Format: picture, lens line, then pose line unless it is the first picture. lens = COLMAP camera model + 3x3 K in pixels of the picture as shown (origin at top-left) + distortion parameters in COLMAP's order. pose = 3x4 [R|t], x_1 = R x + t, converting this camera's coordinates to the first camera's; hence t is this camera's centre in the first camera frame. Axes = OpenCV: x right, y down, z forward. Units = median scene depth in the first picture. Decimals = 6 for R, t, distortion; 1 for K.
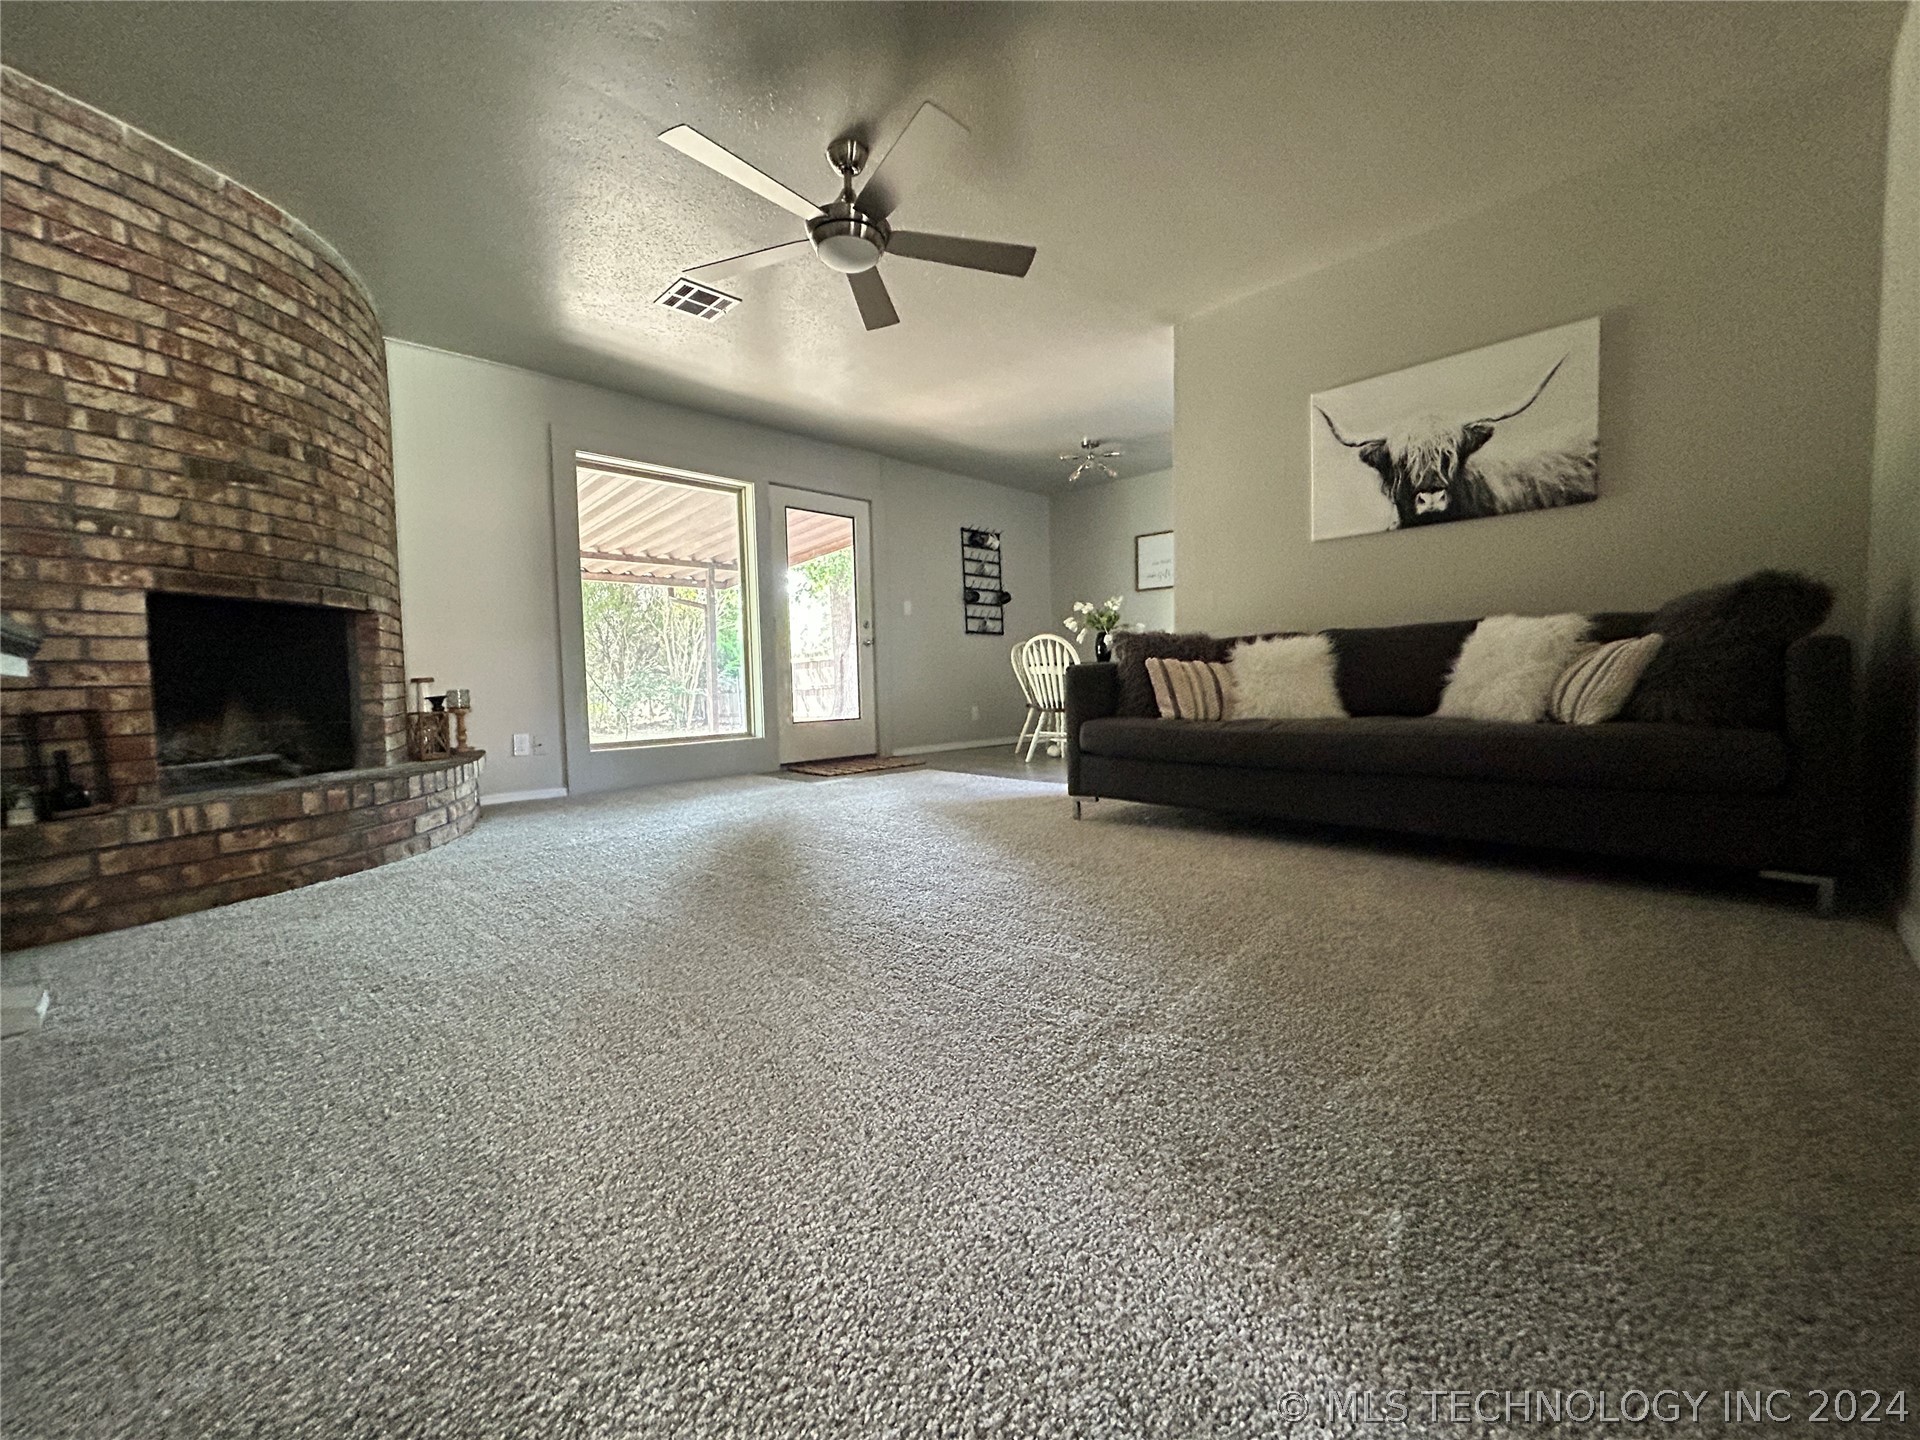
lens RADIAL K [[772.9, 0, 967.7], [0, 772.9, 721.8], [0, 0, 1]] dist [-0.002755, -0.000733]
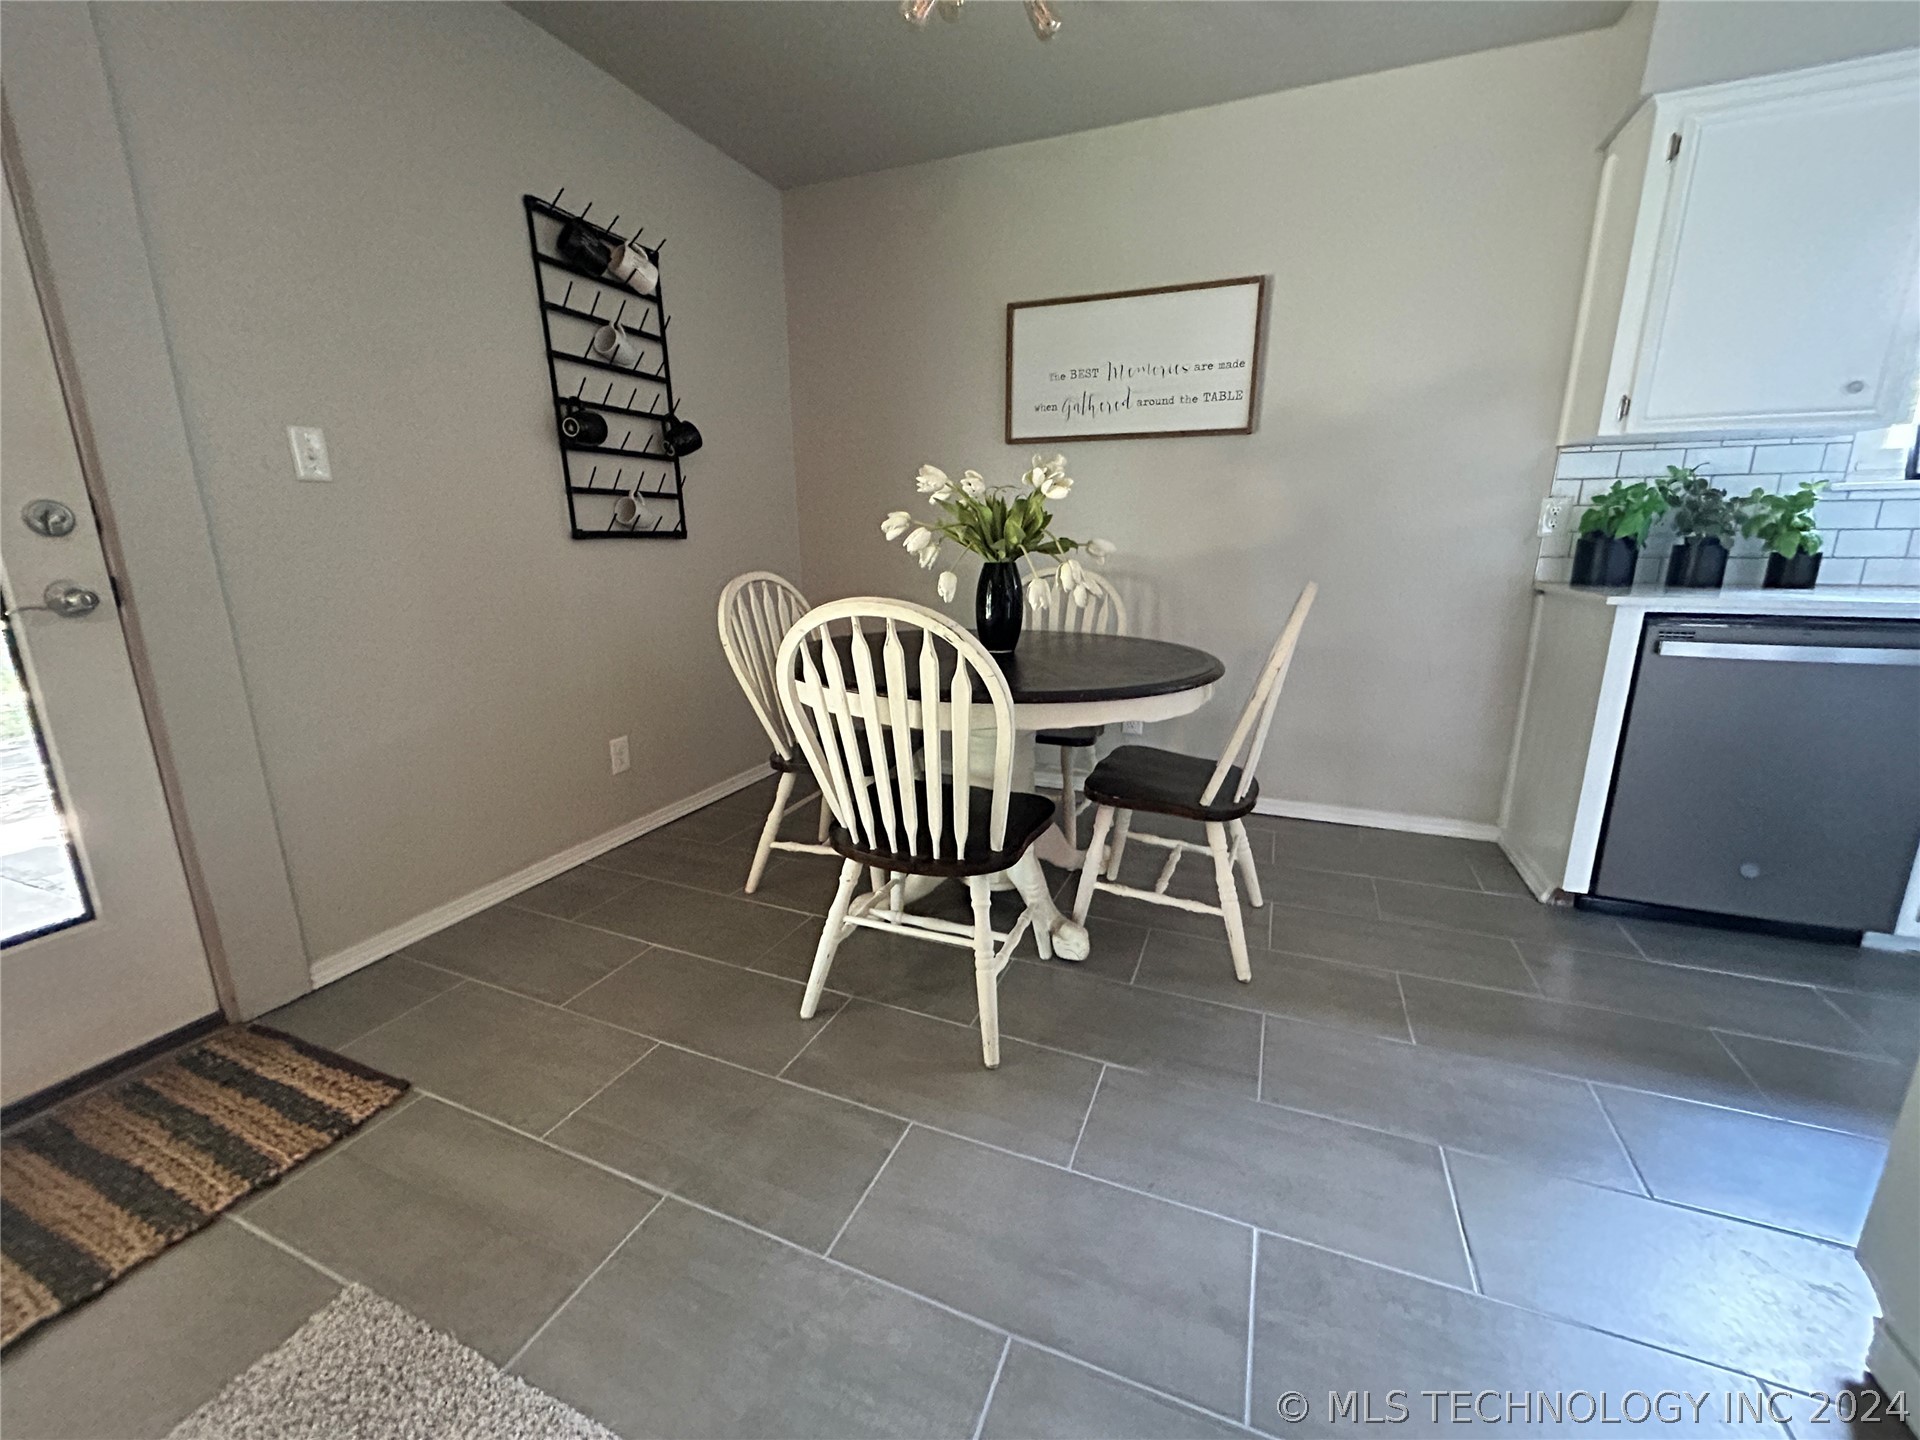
lens RADIAL K [[772.9, 0, 968.4], [0, 772.9, 719.7], [0, 0, 1]] dist [-0.002755, -0.000733]
pose [[0.923438, -0.069844, 0.377337, 0.068191], [0.002507, 0.984374, 0.176070, -0.254968], [-0.383738, -0.161644, 0.909184, 1.622451]]
